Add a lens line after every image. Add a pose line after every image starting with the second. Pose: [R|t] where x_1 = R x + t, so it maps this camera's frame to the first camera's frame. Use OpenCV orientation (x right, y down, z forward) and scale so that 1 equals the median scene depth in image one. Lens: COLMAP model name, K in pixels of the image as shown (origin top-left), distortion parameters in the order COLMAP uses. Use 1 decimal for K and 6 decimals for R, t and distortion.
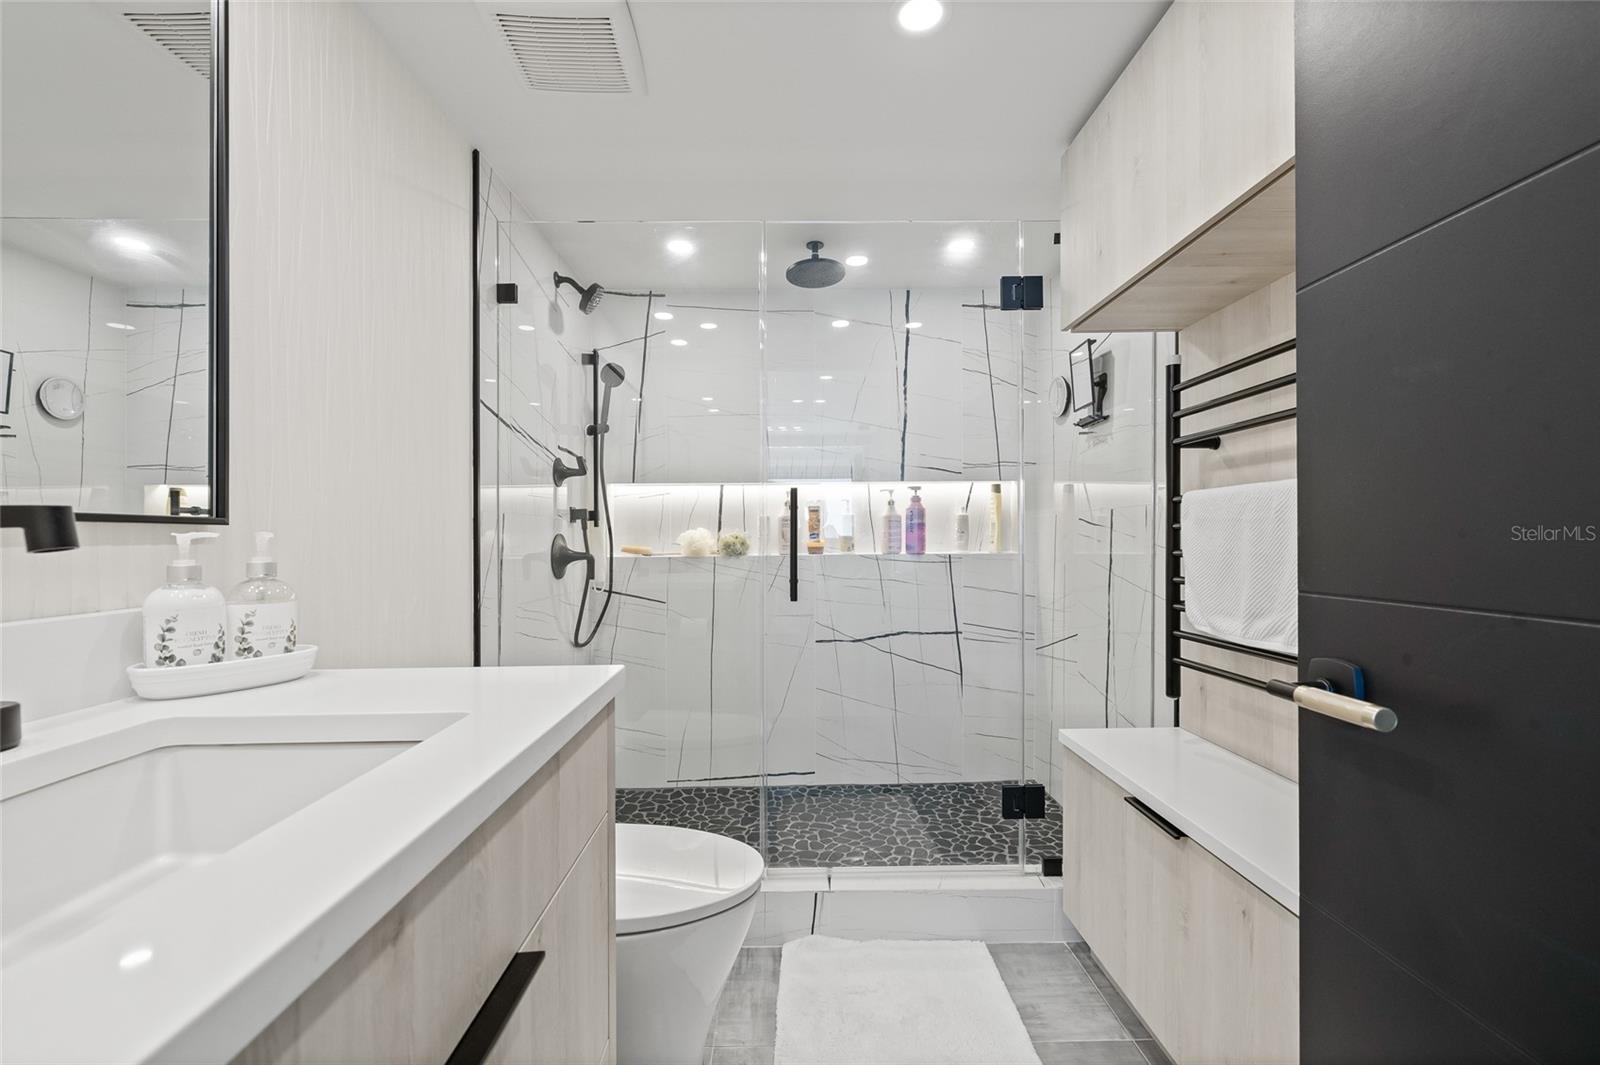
lens RADIAL K [[684.4, 0, 773.4], [0, 684.4, 544.0], [0, 0, 1]] dist [-0.000432, 0.000094]
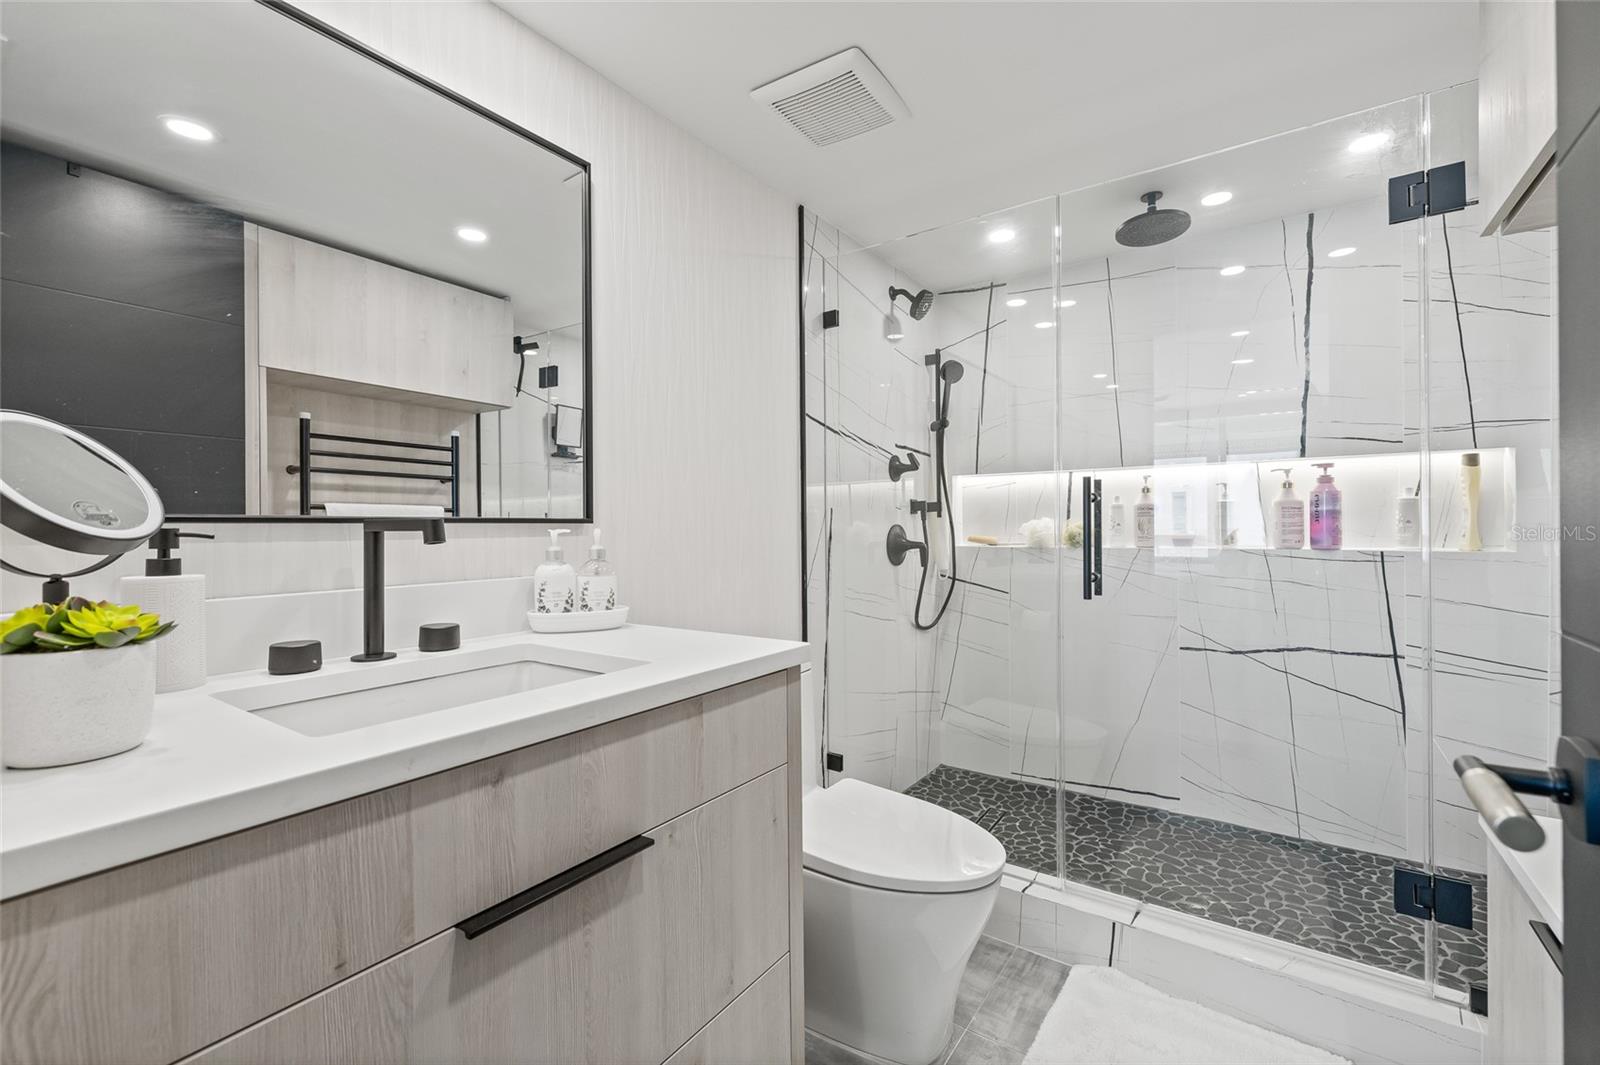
lens RADIAL K [[684.4, 0, 797.7], [0, 684.4, 534.2], [0, 0, 1]] dist [-0.000432, 0.000094]
pose [[0.807798, 0.009619, -0.589381, 0.195219], [-0.004616, 0.999939, 0.009993, -0.008802], [0.589441, -0.005352, 0.807794, 0.018381]]
